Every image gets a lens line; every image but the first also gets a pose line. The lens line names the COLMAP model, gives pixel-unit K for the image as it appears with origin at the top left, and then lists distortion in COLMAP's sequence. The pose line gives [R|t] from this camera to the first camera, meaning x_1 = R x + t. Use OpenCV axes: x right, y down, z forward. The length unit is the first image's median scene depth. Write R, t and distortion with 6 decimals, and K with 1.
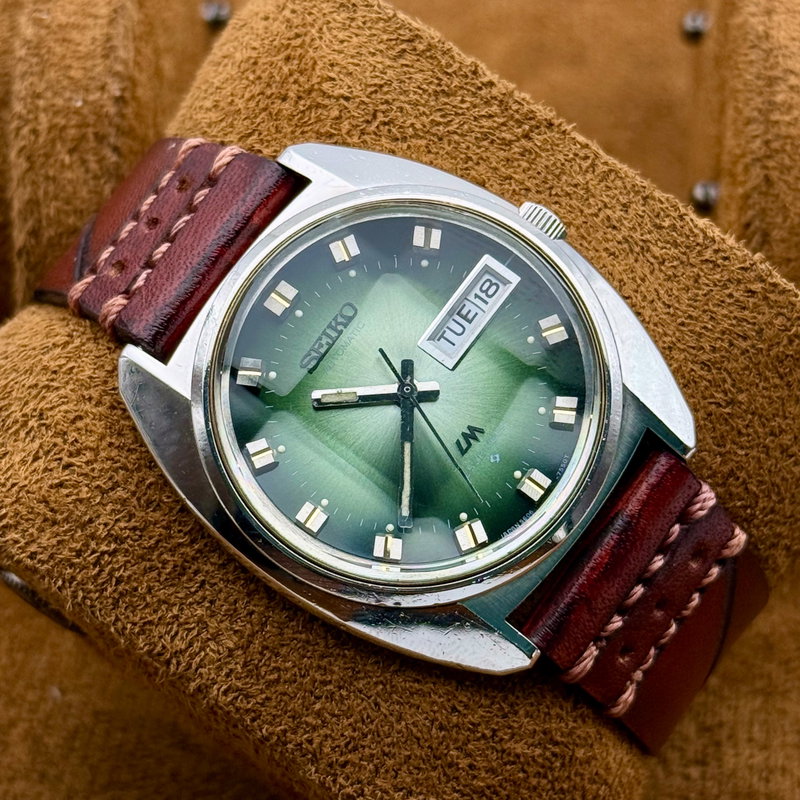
lens RADIAL K [[2484.1, 0, 400.0], [0, 2484.1, 400.0], [0, 0, 1]] dist [-0.033323, -0.139839]
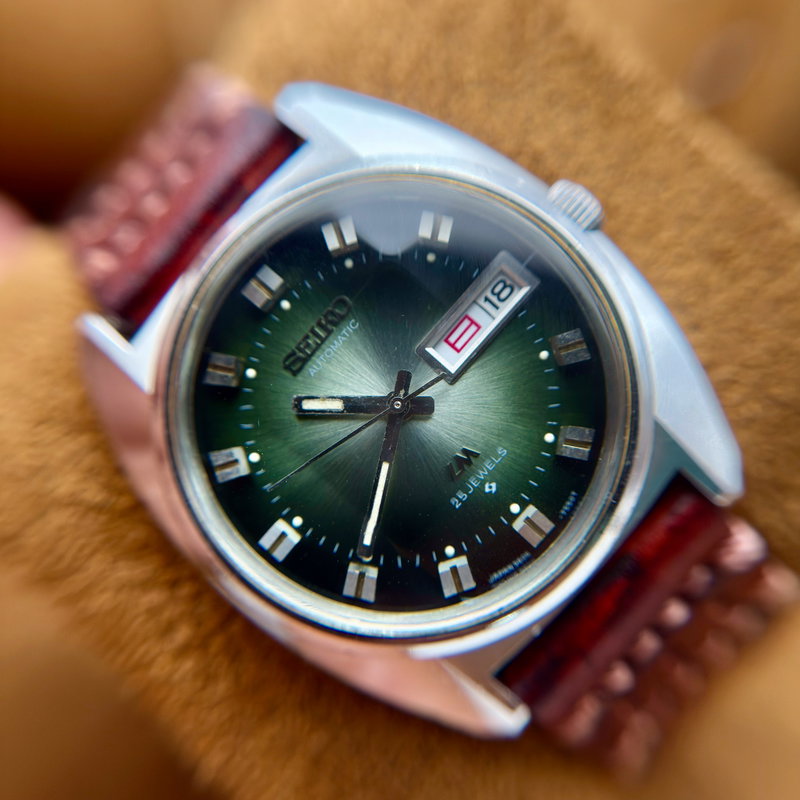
lens RADIAL K [[1014.3, 0, 400.0], [0, 1014.3, 400.0], [0, 0, 1]] dist [0.816580, 0.000451]
pose [[0.995649, 0.083375, -0.041618, 0.017703], [-0.073763, 0.978072, 0.194765, -0.073859], [0.056944, -0.190848, 0.979967, 0.612737]]
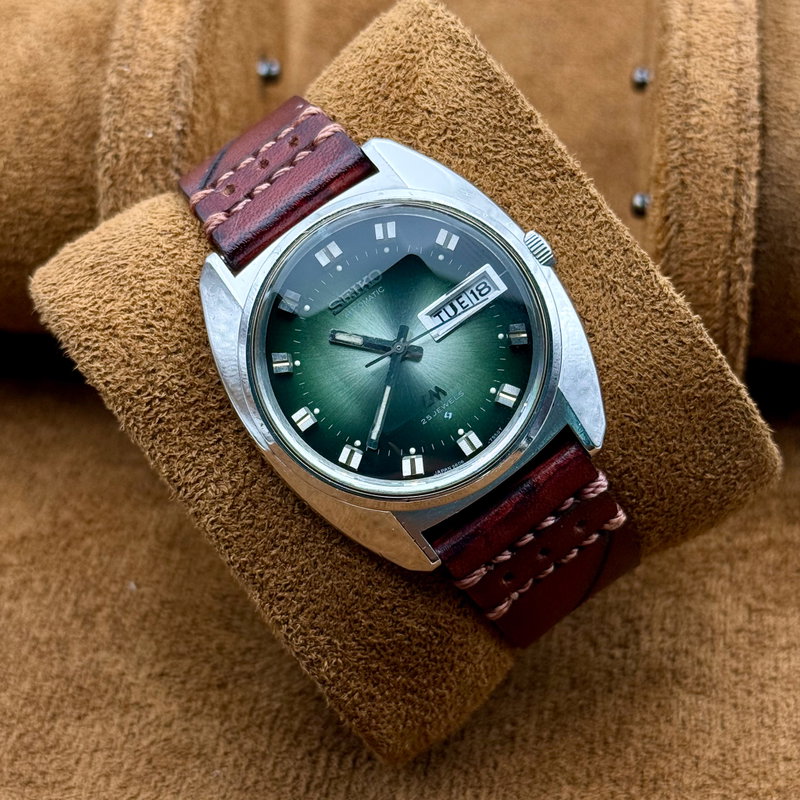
lens RADIAL K [[2010.0, 0, 400.0], [0, 2010.0, 400.0], [0, 0, 1]] dist [0.008208, 0.111709]
pose [[0.955546, 0.282708, -0.083707, 0.097124], [-0.271128, 0.954091, 0.127281, -0.109546], [0.115847, -0.098928, 0.988328, -0.064930]]
